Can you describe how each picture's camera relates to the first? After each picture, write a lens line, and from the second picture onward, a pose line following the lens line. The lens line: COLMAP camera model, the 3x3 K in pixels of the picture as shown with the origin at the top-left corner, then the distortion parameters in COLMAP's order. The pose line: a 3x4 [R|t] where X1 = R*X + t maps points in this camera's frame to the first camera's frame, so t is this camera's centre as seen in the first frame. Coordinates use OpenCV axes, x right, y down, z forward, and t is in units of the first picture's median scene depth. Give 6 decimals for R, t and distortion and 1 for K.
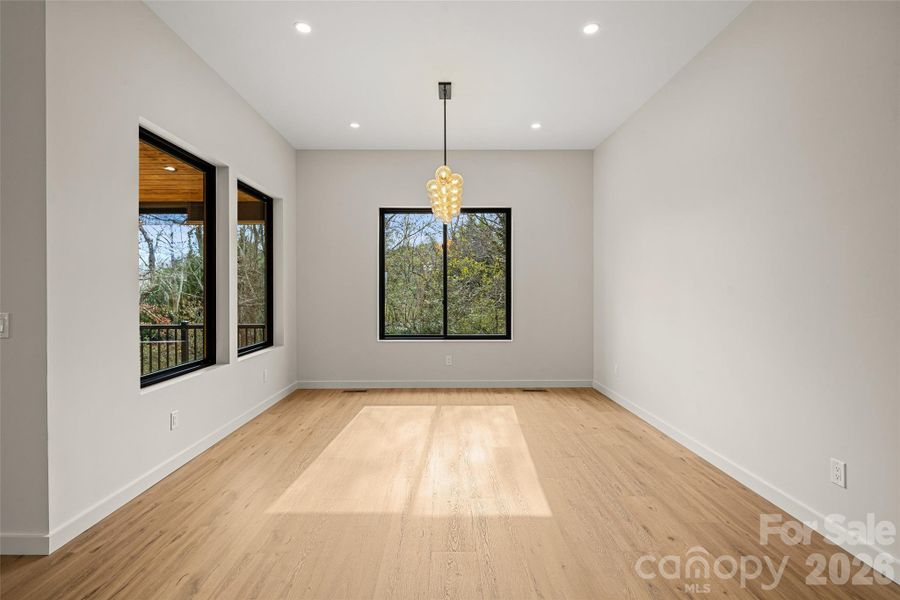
lens RADIAL K [[437.9, 0, 445.0], [0, 437.9, 300.5], [0, 0, 1]] dist [0.000691, -0.002530]
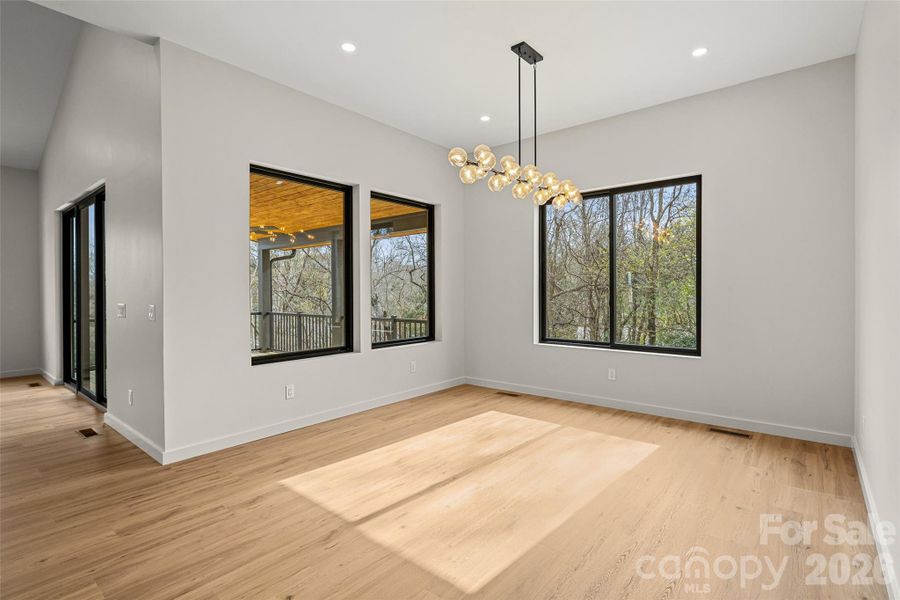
lens RADIAL K [[437.9, 0, 447.3], [0, 437.9, 299.2], [0, 0, 1]] dist [0.000691, -0.002530]
pose [[0.767861, 0.010533, -0.640529, 0.391910], [-0.013461, 0.999909, 0.000306, 0.001015], [0.640475, 0.008387, 0.767934, 0.233379]]
